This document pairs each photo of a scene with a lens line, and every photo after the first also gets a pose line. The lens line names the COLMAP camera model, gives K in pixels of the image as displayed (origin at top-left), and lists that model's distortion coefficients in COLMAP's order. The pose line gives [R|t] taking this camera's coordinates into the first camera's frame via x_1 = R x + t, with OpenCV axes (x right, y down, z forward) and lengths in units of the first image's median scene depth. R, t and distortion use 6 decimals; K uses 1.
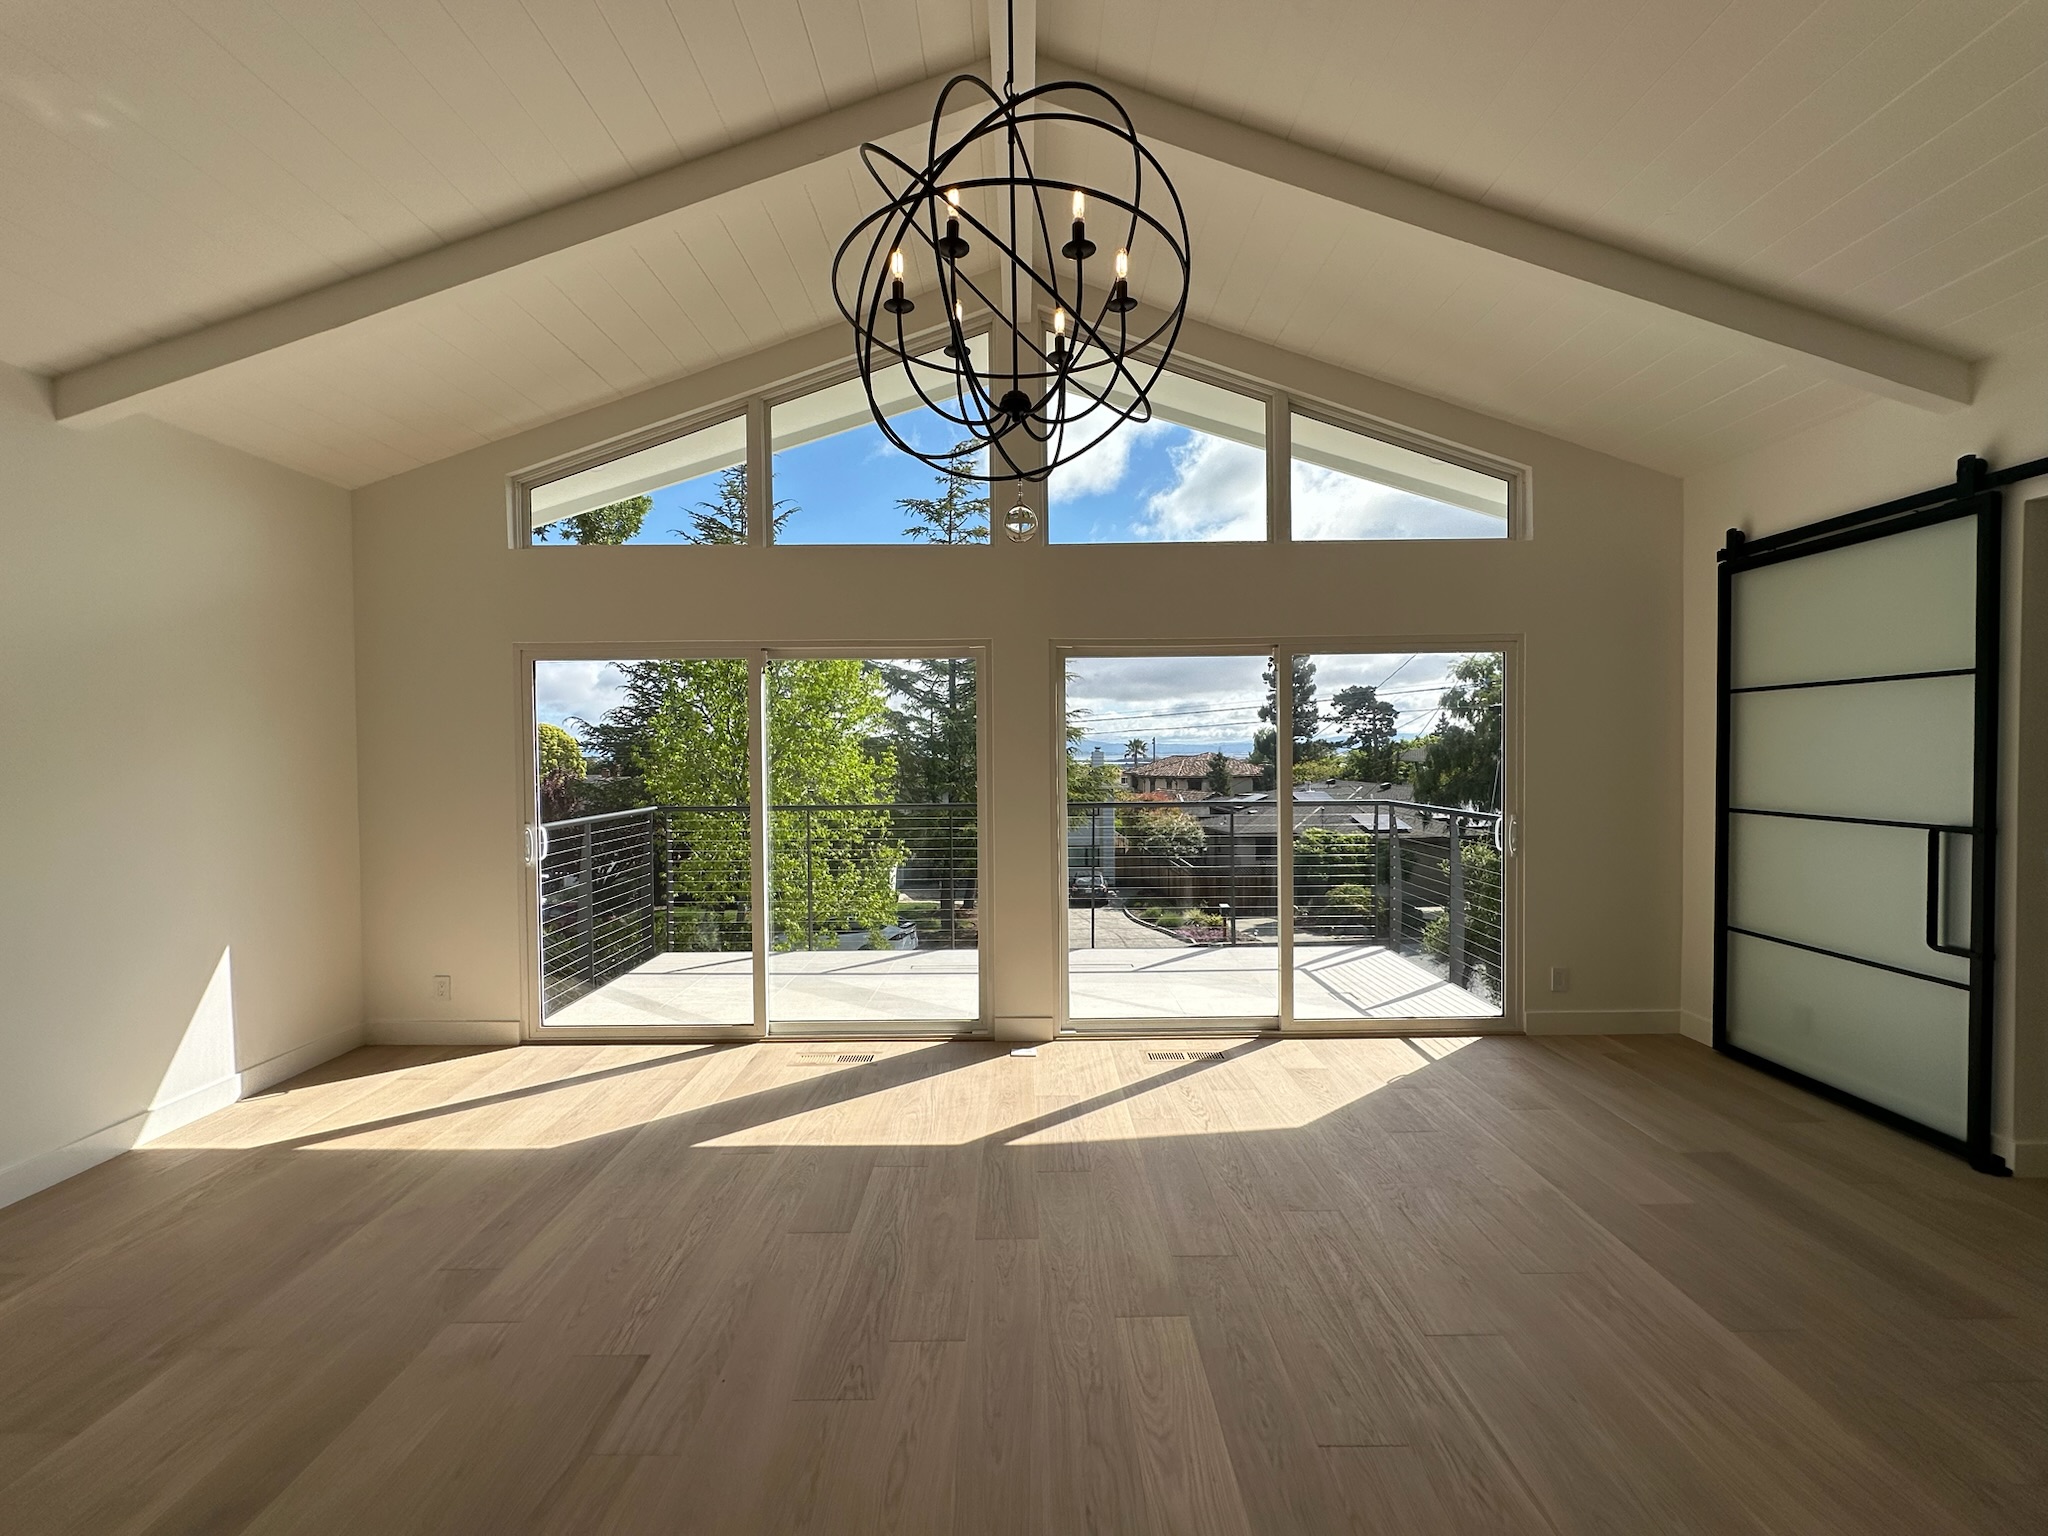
lens RADIAL K [[822.8, 0, 1024.0], [0, 822.8, 768.0], [0, 0, 1]] dist [0.000118, 0.002986]
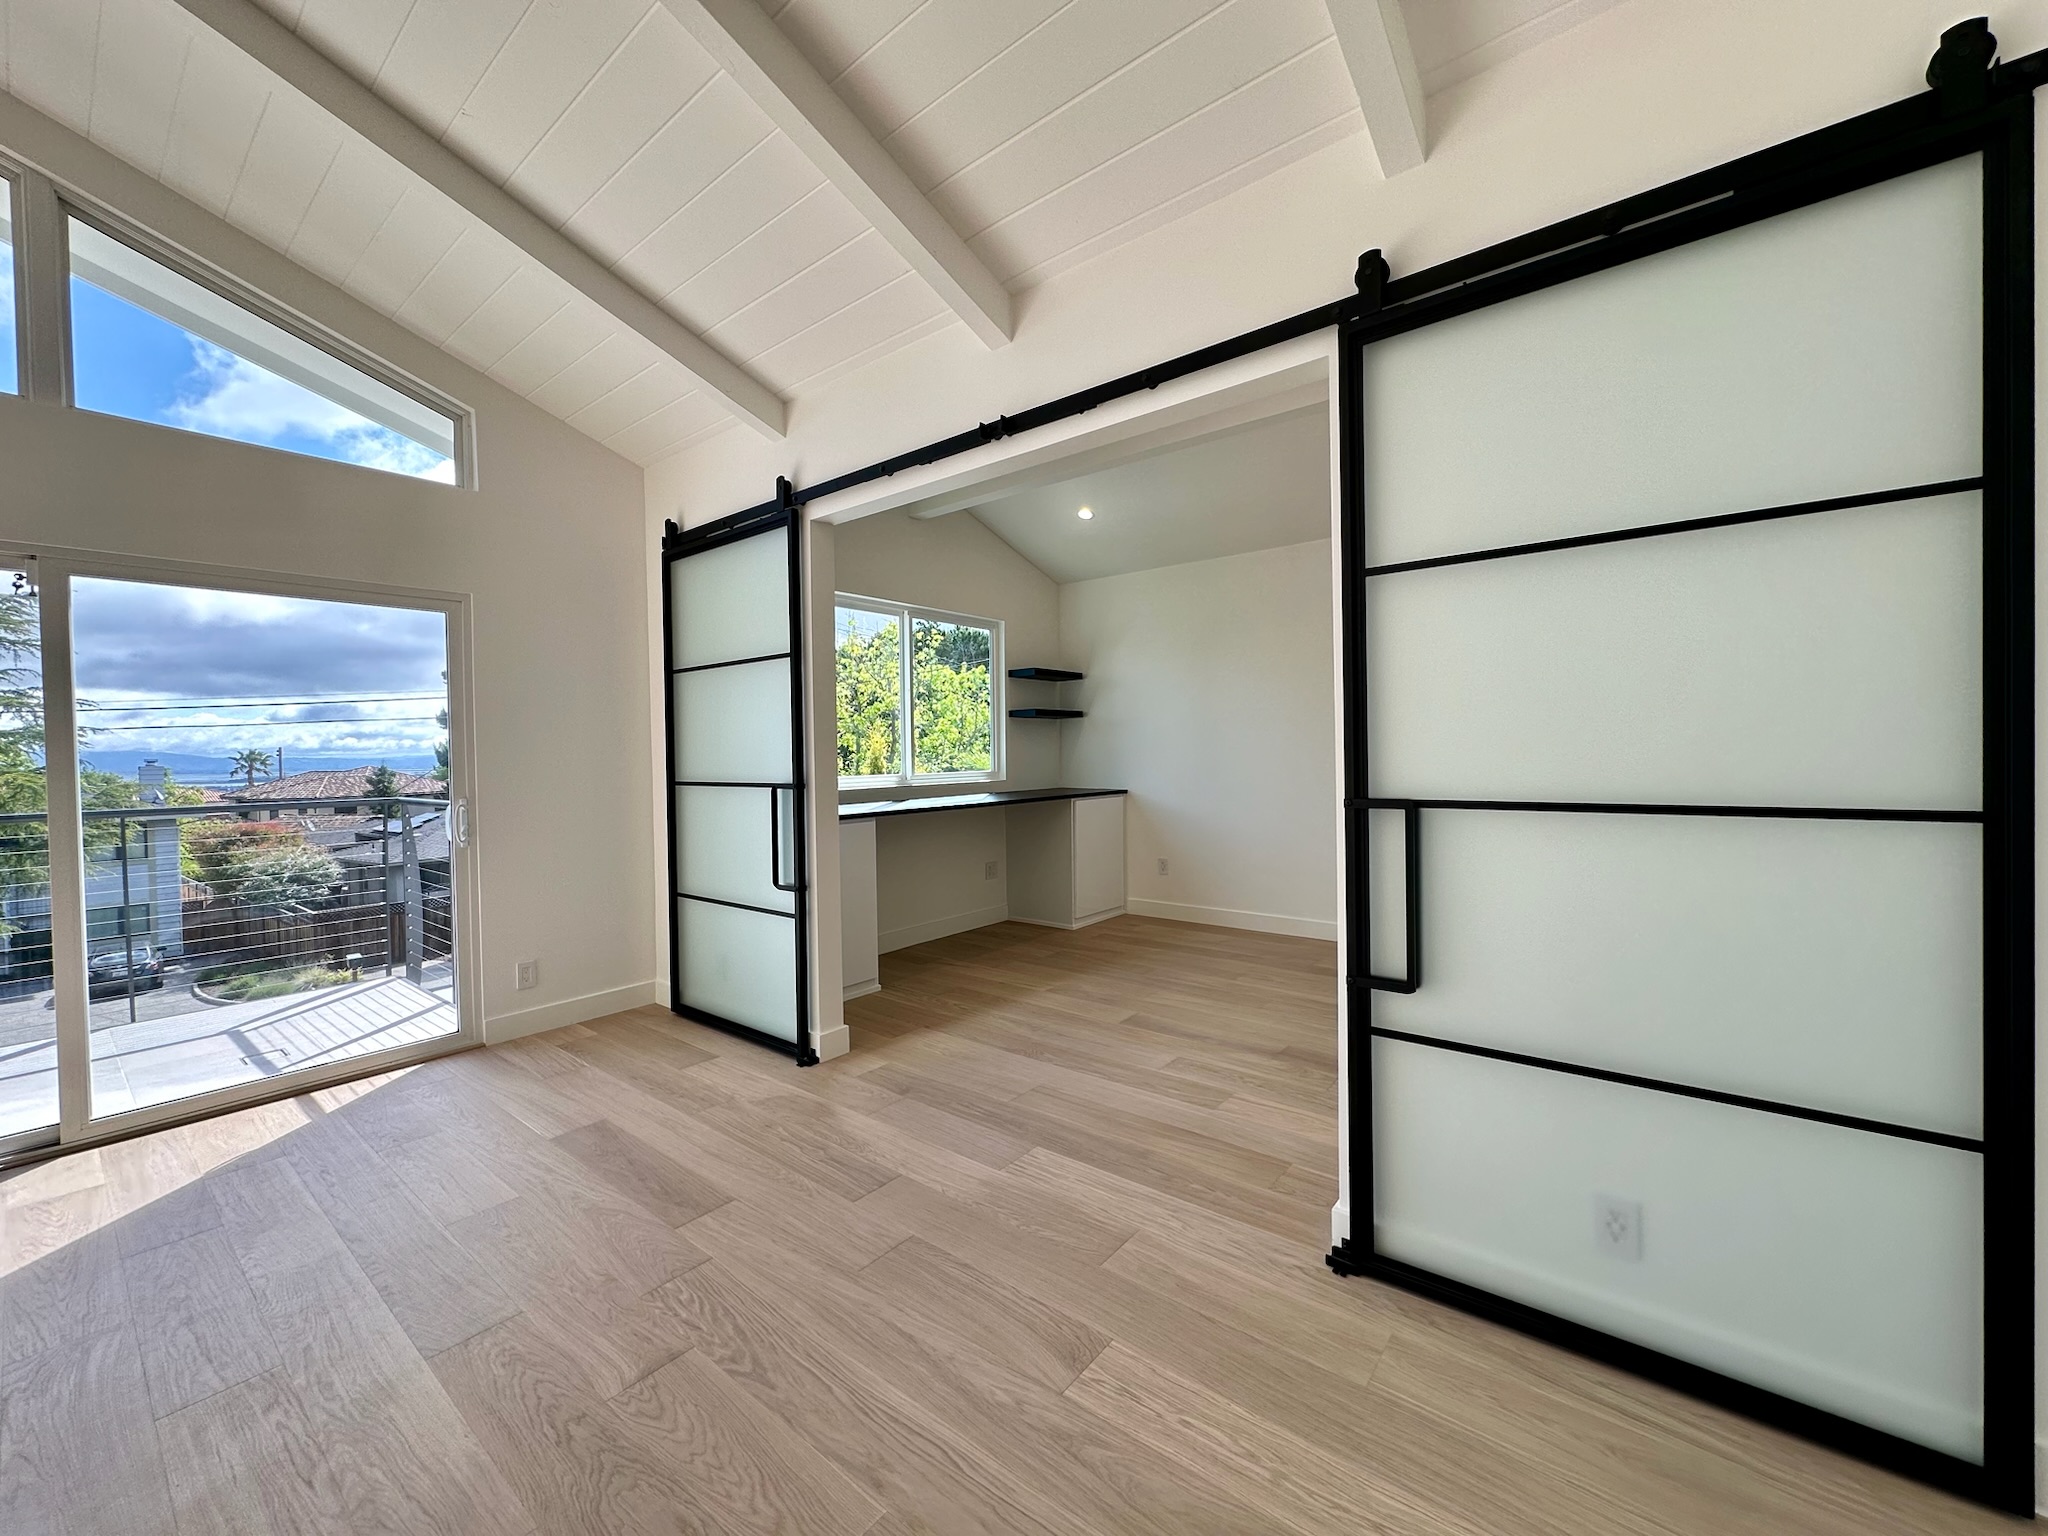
lens RADIAL K [[820.4, 0, 1024.0], [0, 820.4, 768.0], [0, 0, 1]] dist [-0.000794, -0.000060]
pose [[0.628642, -0.016879, 0.777512, 0.291694], [0.027898, 0.999610, -0.000855, 0.040785], [-0.777194, 0.022229, 0.628868, -0.014554]]
